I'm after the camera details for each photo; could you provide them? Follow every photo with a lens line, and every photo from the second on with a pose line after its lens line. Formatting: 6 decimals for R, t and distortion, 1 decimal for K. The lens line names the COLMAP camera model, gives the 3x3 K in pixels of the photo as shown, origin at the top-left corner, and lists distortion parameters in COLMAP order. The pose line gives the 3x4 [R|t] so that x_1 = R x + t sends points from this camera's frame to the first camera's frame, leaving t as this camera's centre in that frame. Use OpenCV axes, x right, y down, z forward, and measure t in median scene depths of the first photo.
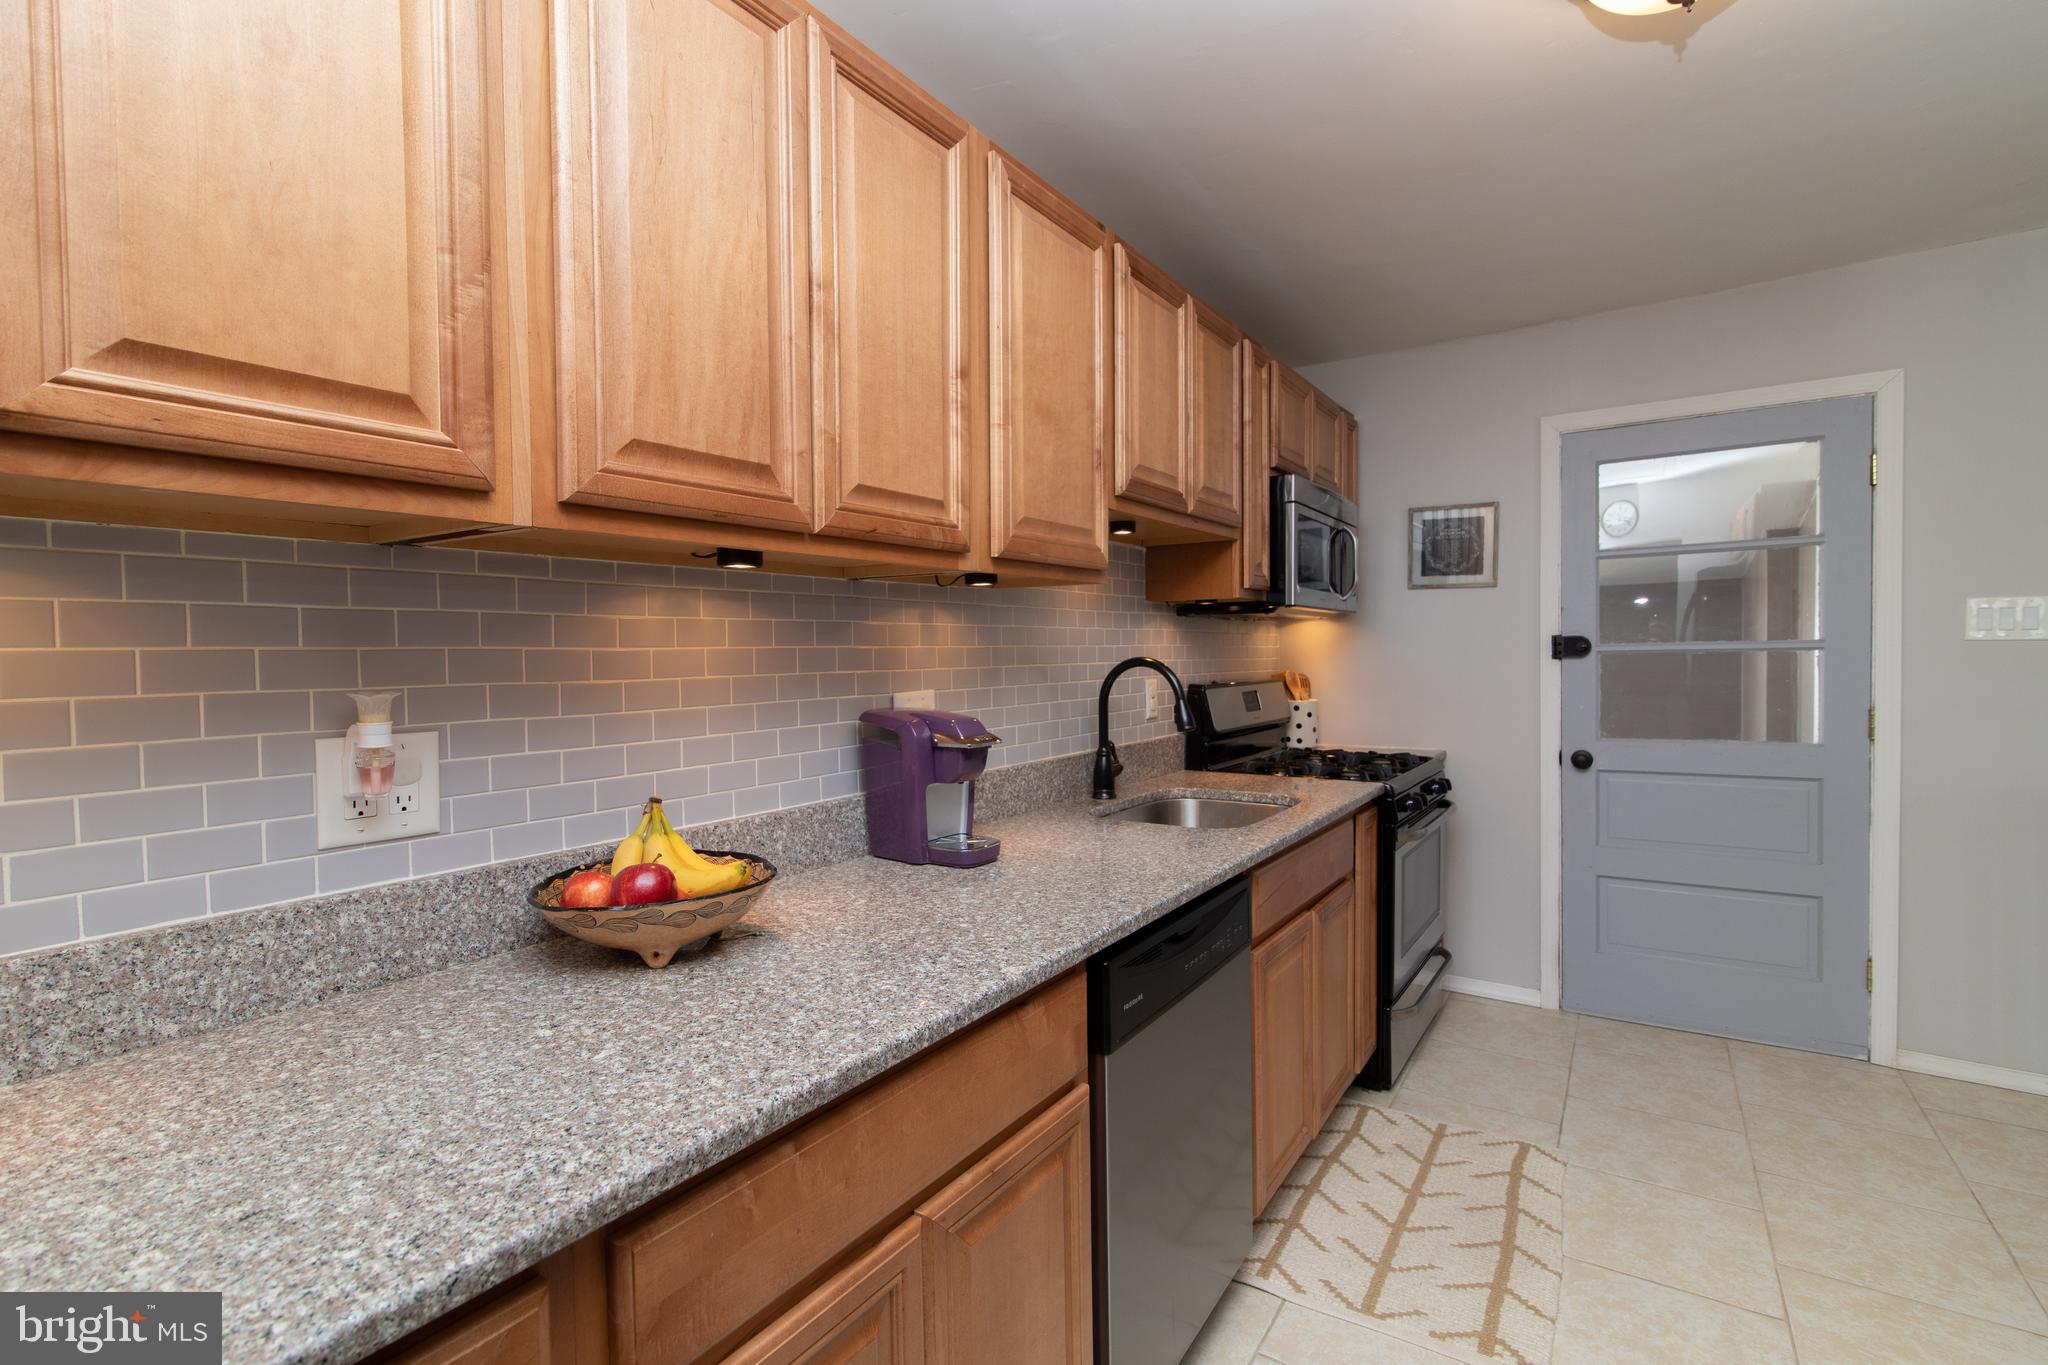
lens RADIAL K [[937.4, 0, 1009.9], [0, 937.4, 671.5], [0, 0, 1]] dist [-0.017925, 0.000676]
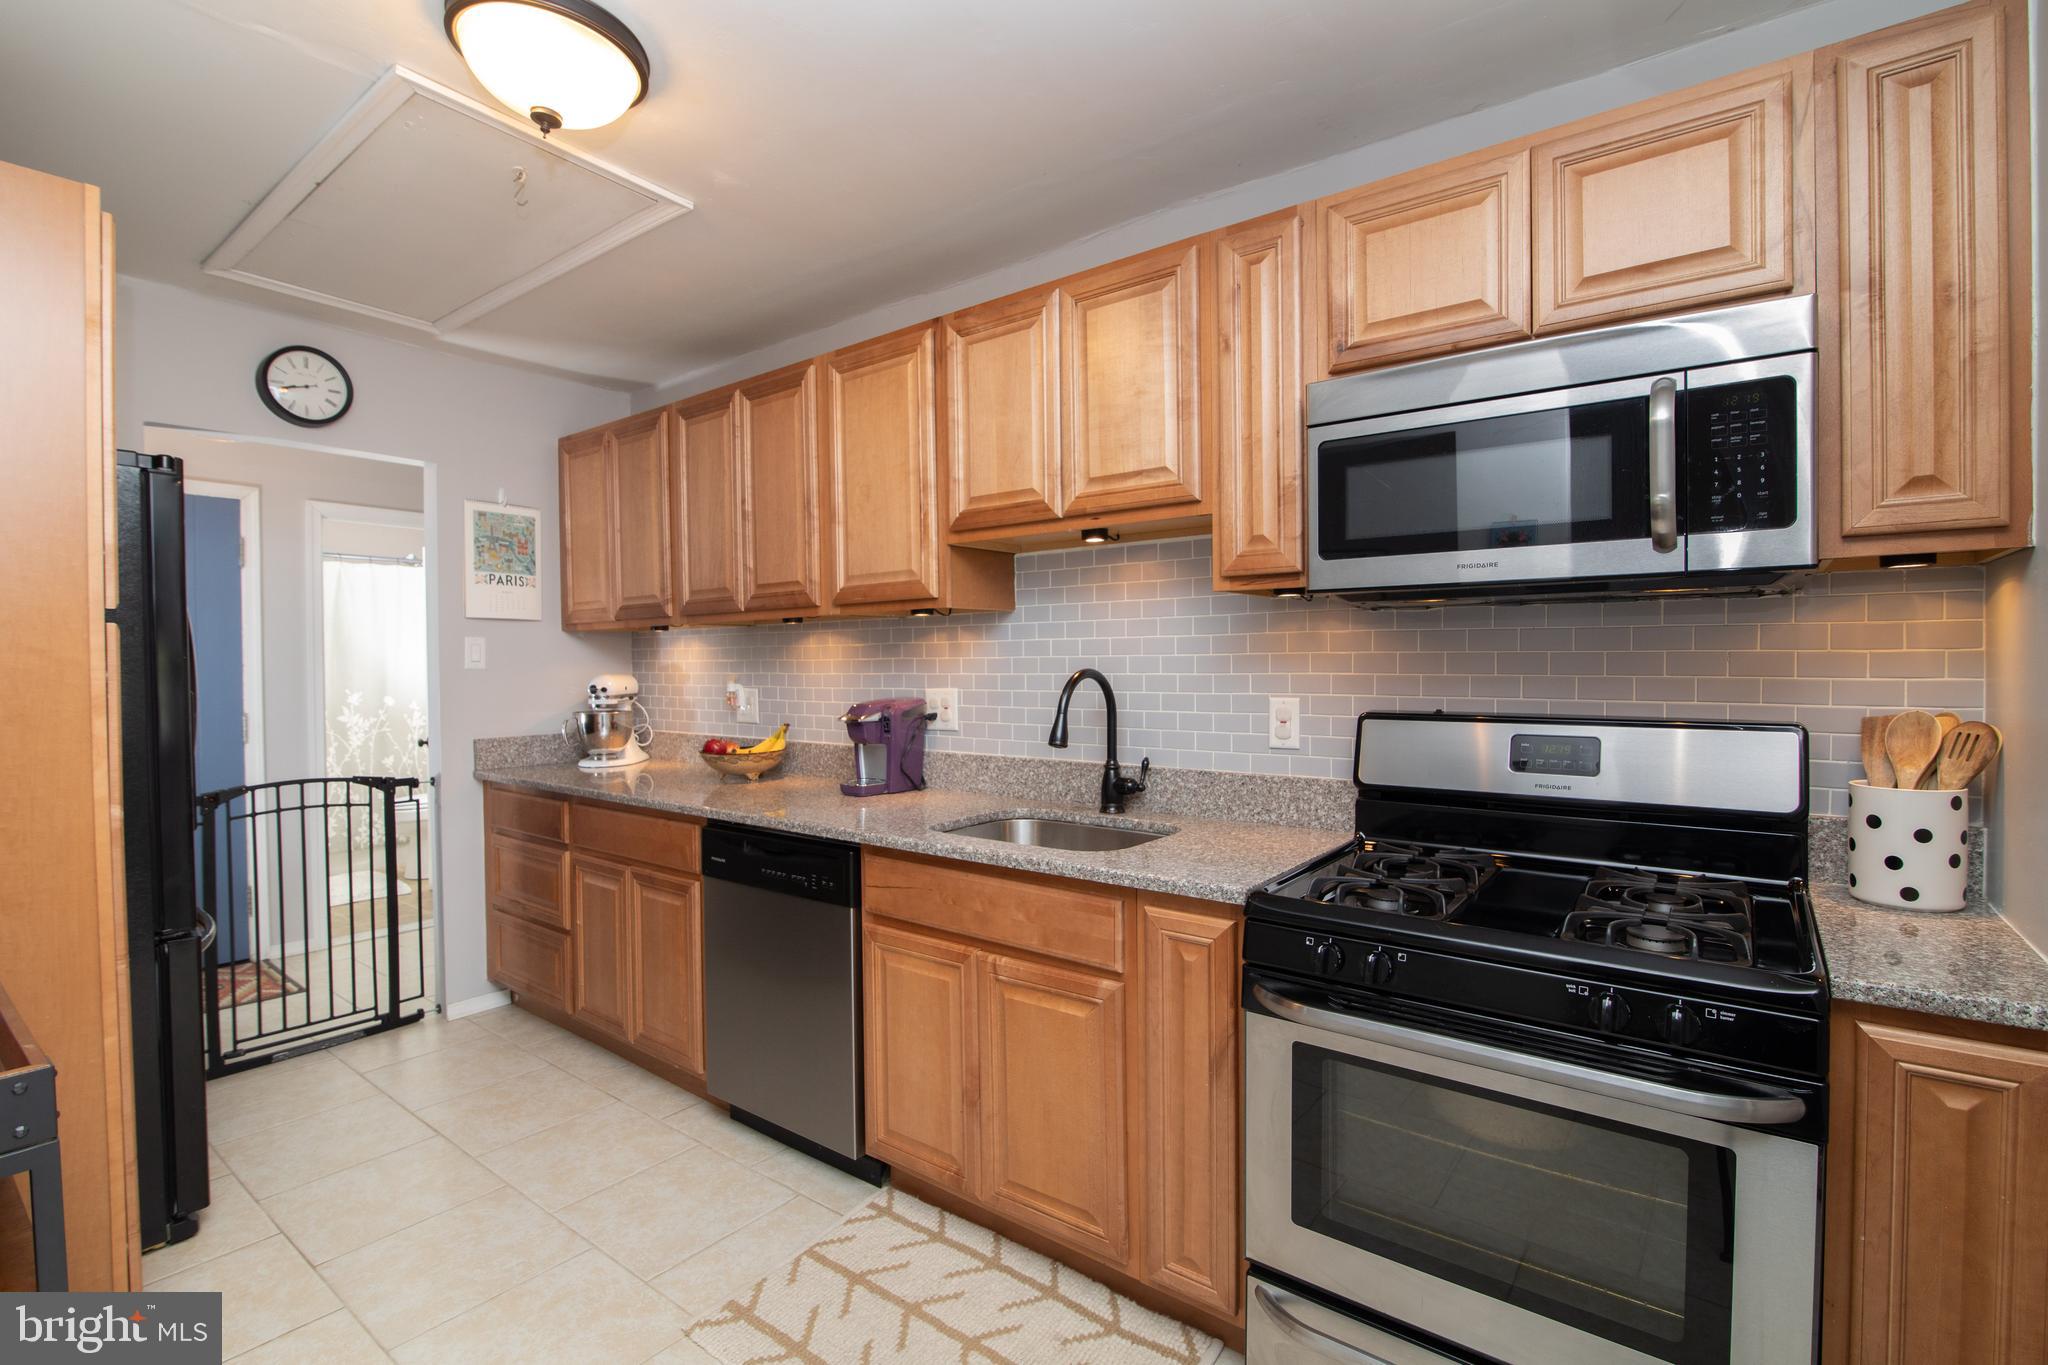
lens RADIAL K [[937.4, 0, 1010.5], [0, 937.4, 677.8], [0, 0, 1]] dist [-0.017925, 0.000676]
pose [[-0.066415, 0.026963, -0.997428, 1.311395], [-0.017861, 0.999443, 0.028207, -0.037964], [0.997632, 0.019688, -0.065897, 1.159439]]
